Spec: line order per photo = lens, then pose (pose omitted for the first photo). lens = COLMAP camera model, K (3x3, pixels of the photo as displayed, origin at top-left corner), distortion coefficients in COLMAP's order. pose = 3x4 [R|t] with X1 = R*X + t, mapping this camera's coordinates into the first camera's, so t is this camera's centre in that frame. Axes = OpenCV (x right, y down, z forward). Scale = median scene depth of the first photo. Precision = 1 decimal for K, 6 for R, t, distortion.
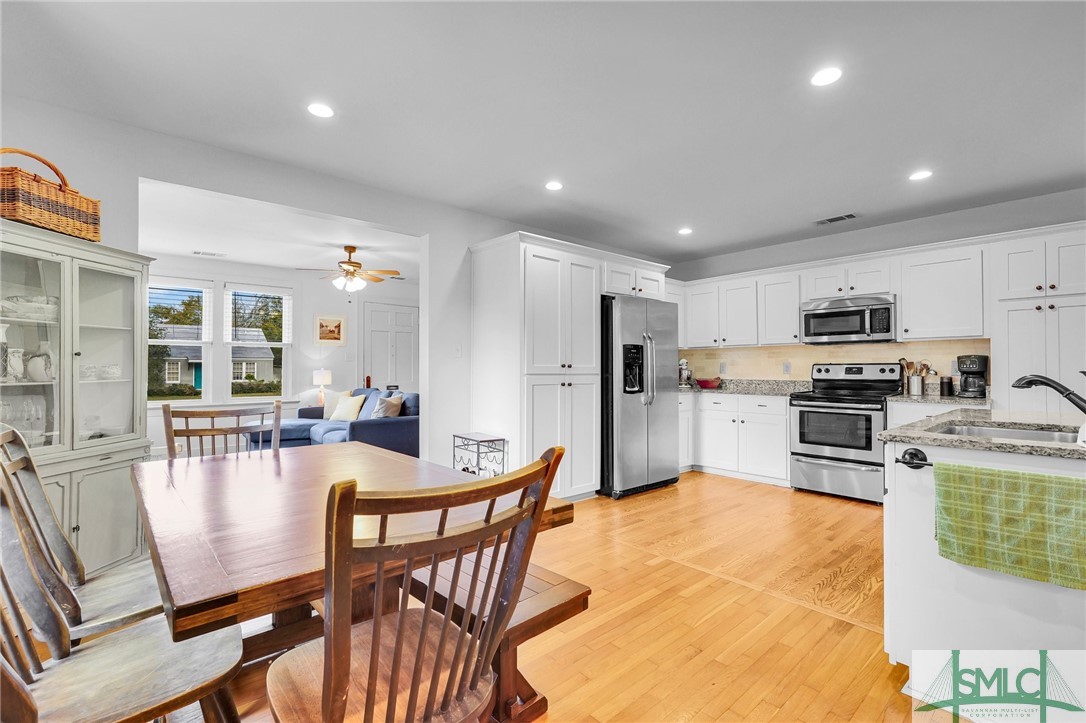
lens RADIAL K [[482.3, 0, 544.4], [0, 482.3, 365.2], [0, 0, 1]] dist [-0.015424, 0.006268]
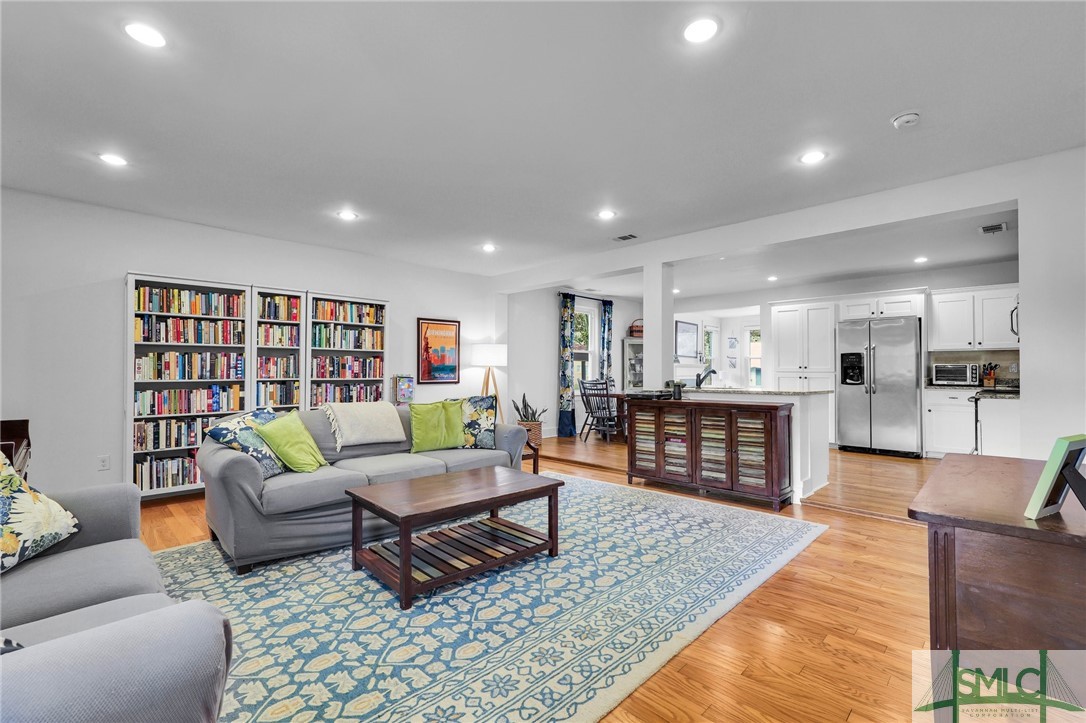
lens RADIAL K [[482.3, 0, 546.0], [0, 482.3, 367.3], [0, 0, 1]] dist [-0.015424, 0.006268]
pose [[0.073256, -0.009863, -0.997264, 1.622936], [0.003280, 0.999948, -0.009648, 0.013889], [0.997308, -0.002564, 0.073284, -0.105956]]
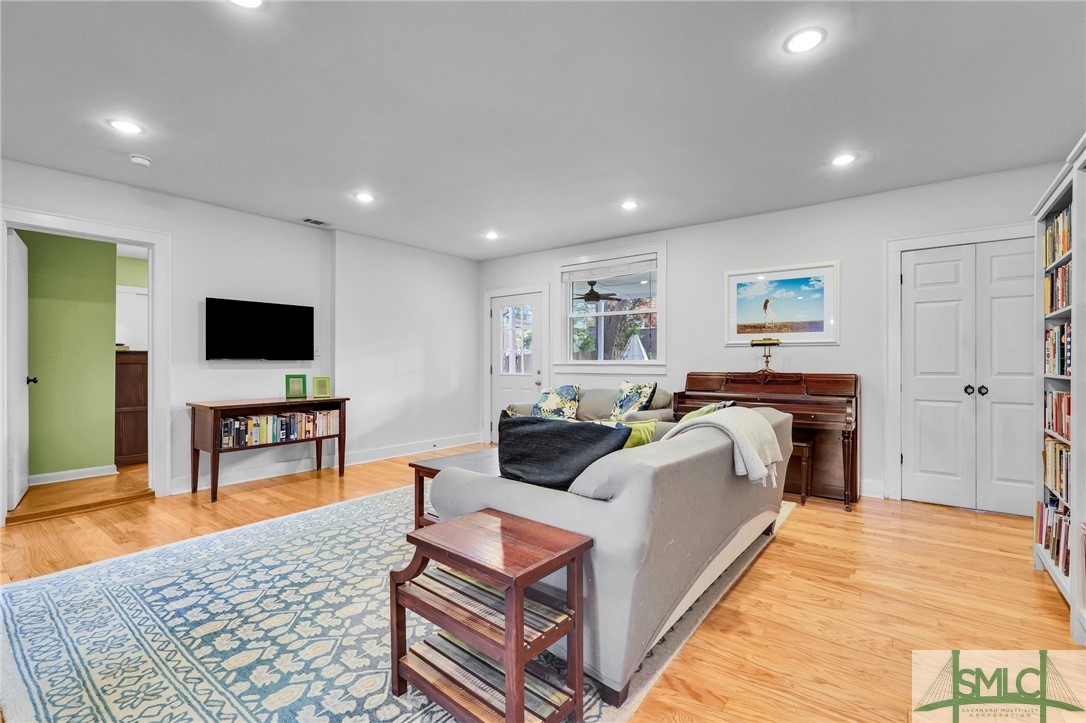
lens RADIAL K [[482.3, 0, 549.6], [0, 482.3, 363.7], [0, 0, 1]] dist [-0.015424, 0.006268]
pose [[-0.201876, -0.005112, 0.979398, 0.163249], [-0.004032, 0.999982, 0.004388, 0.014038], [-0.979403, -0.003063, -0.201893, -0.091566]]
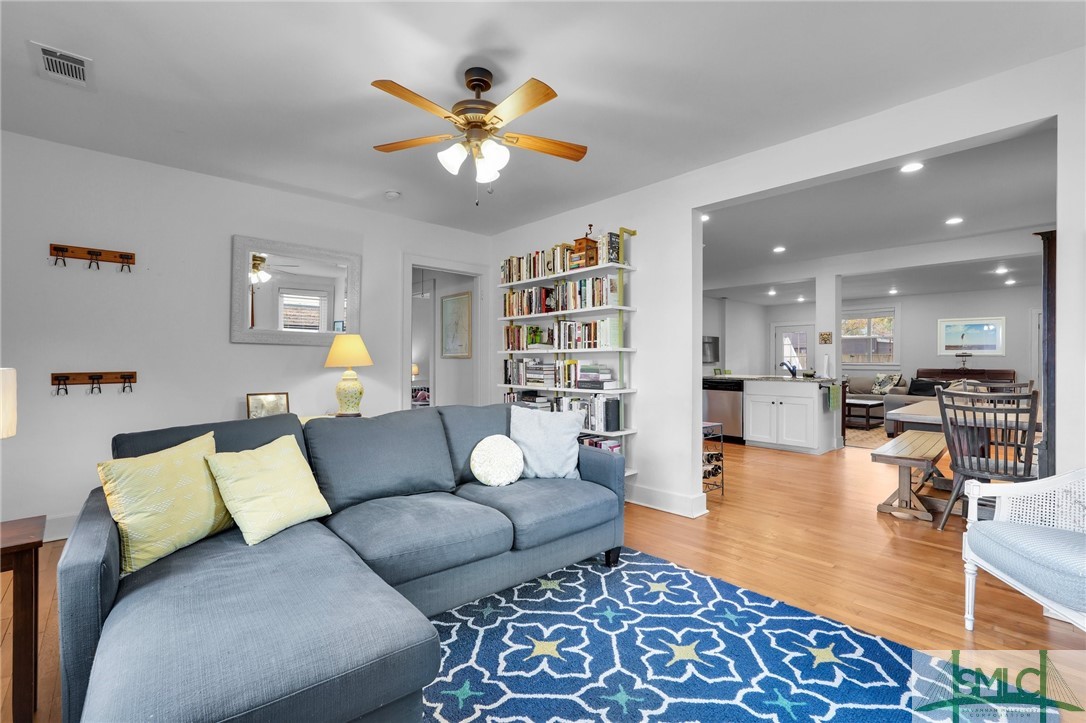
lens RADIAL K [[482.3, 0, 547.9], [0, 482.3, 363.3], [0, 0, 1]] dist [-0.015424, 0.006268]
pose [[-0.025127, -0.007420, 0.999657, -1.037365], [-0.006787, 0.999951, 0.007251, 0.006666], [-0.999661, -0.006602, -0.025176, 1.181876]]
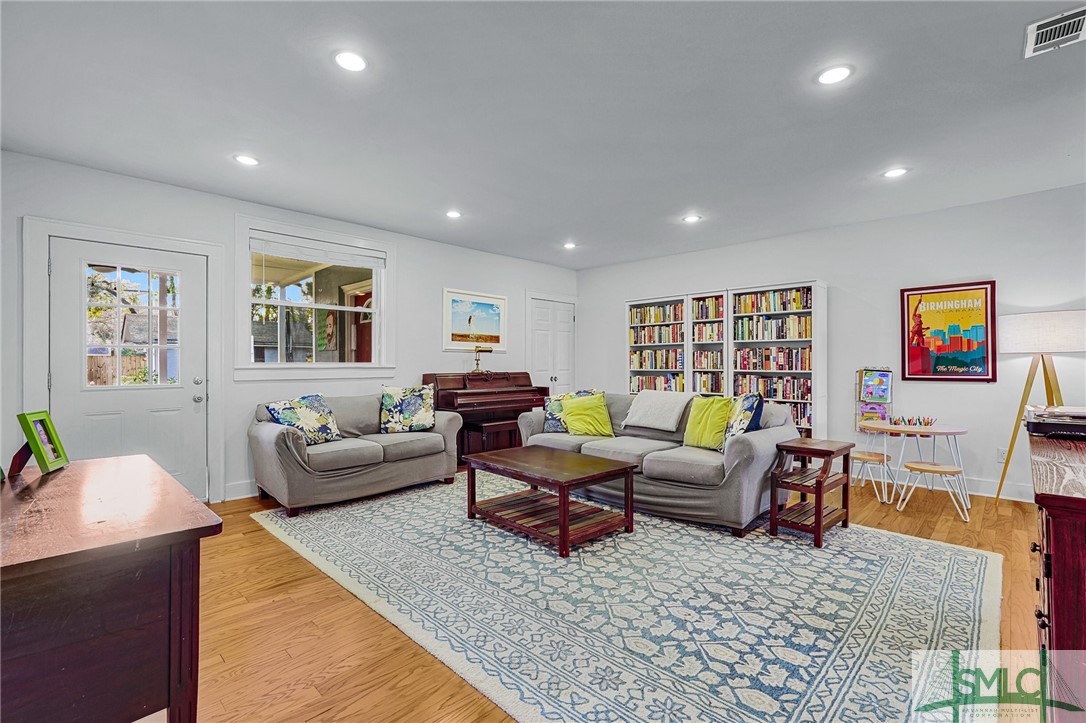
lens RADIAL K [[482.3, 0, 543.8], [0, 482.3, 357.7], [0, 0, 1]] dist [-0.015424, 0.006268]
pose [[-0.997053, -0.000957, -0.076705, 1.010076], [0.000326, 0.999860, -0.016704, 0.017074], [0.076711, -0.016680, -0.996914, 0.612792]]
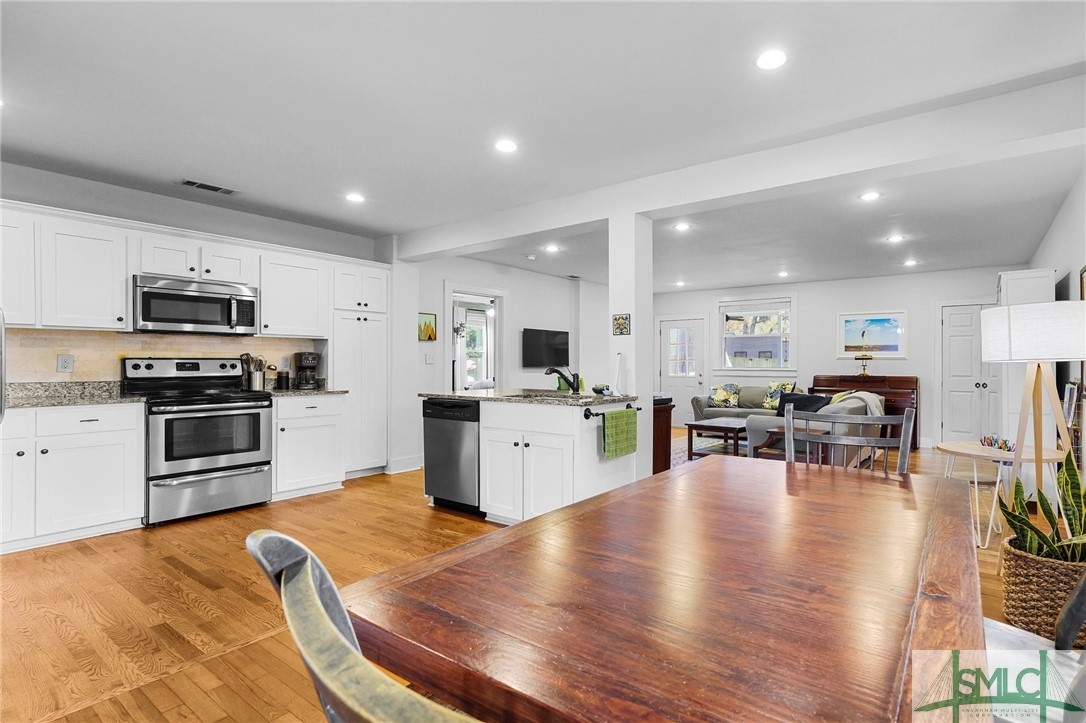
lens RADIAL K [[515.4, 0, 633.0], [0, 515.4, 363.3], [0, 0, 1]] dist [0.000894, 0.000064]
pose [[-0.265987, 0.000623, 0.963976, -0.459537], [-0.007103, 0.999971, -0.002606, 0.002596], [-0.963950, -0.007540, -0.265975, 0.516802]]
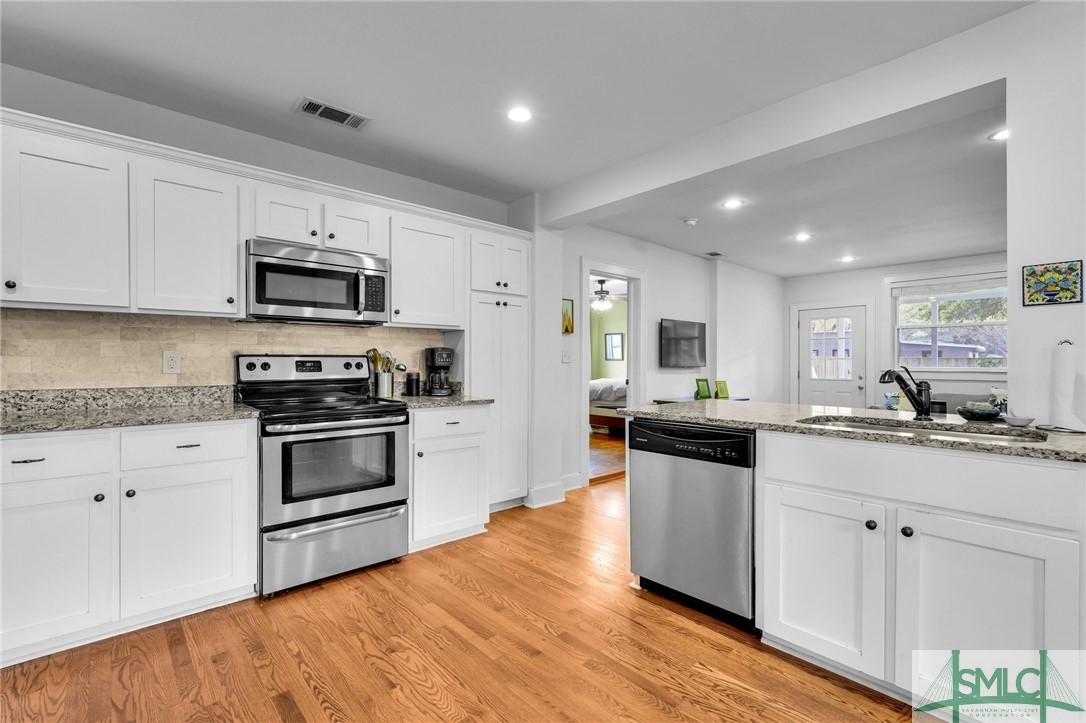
lens RADIAL K [[482.3, 0, 546.3], [0, 482.3, 363.3], [0, 0, 1]] dist [-0.015424, 0.006268]
pose [[-0.019537, -0.001566, 0.999808, 0.003200], [-0.007858, 0.999968, 0.001412, 0.004452], [-0.999778, -0.007829, -0.019549, 0.739048]]
